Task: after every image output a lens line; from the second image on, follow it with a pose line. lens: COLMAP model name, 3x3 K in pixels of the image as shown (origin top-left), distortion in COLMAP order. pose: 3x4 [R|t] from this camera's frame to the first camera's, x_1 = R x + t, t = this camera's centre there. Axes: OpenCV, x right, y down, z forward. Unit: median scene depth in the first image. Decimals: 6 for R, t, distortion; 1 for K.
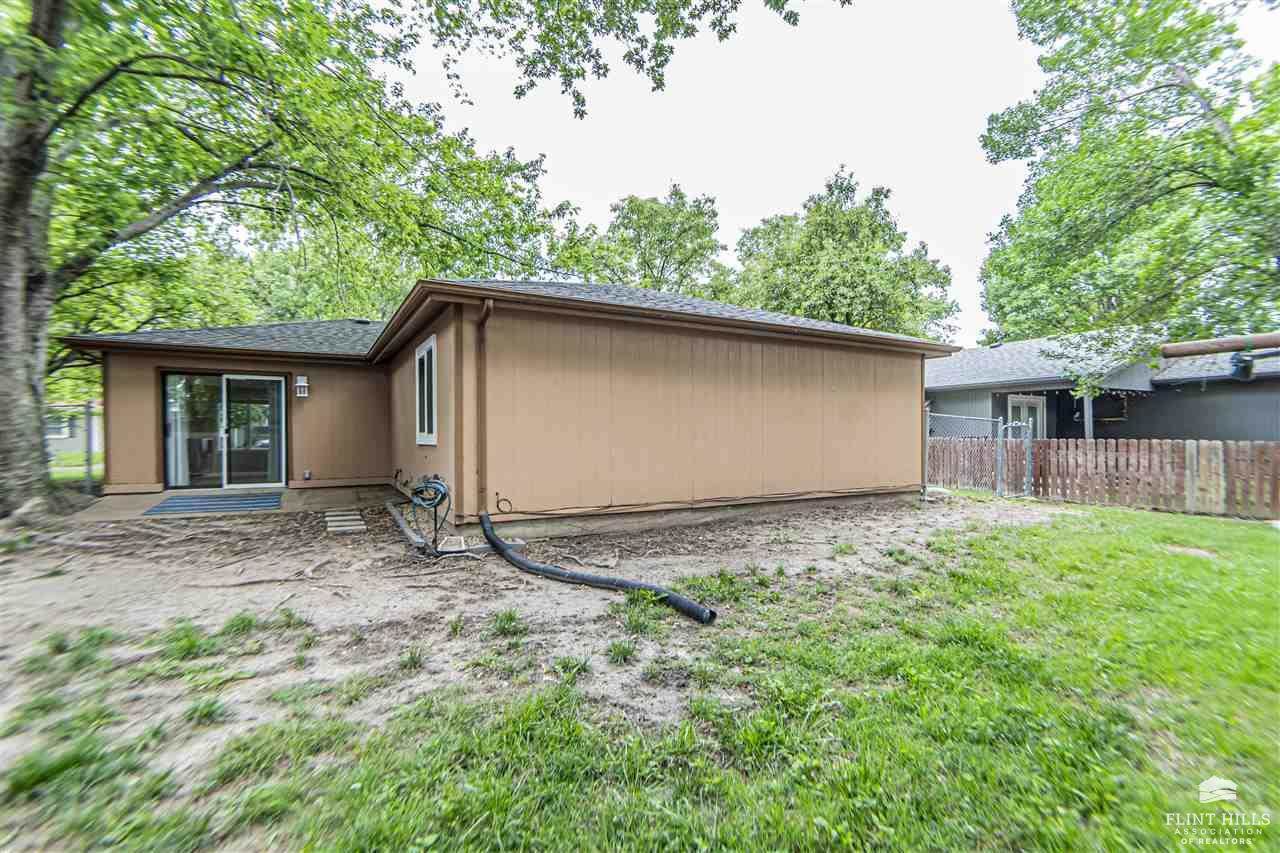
lens RADIAL K [[577.4, 0, 639.2], [0, 577.4, 441.7], [0, 0, 1]] dist [0.001311, 0.000030]
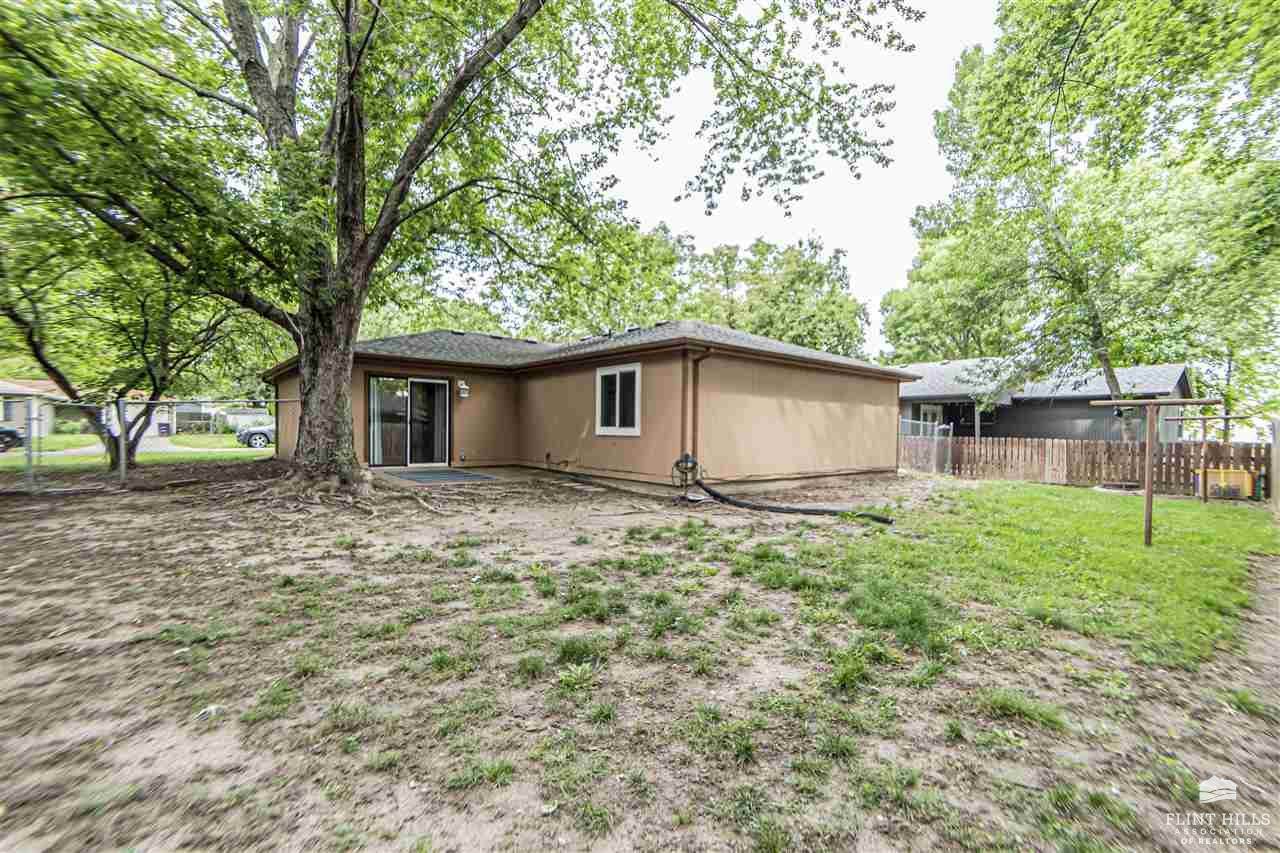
lens RADIAL K [[548.7, 0, 648.3], [0, 548.7, 438.0], [0, 0, 1]] dist [-0.003127, 0.000111]
pose [[0.983173, 0.013795, 0.182153, -0.334529], [-0.014813, 0.999881, 0.004225, 0.002964], [-0.182073, -0.006852, 0.983261, -0.236903]]
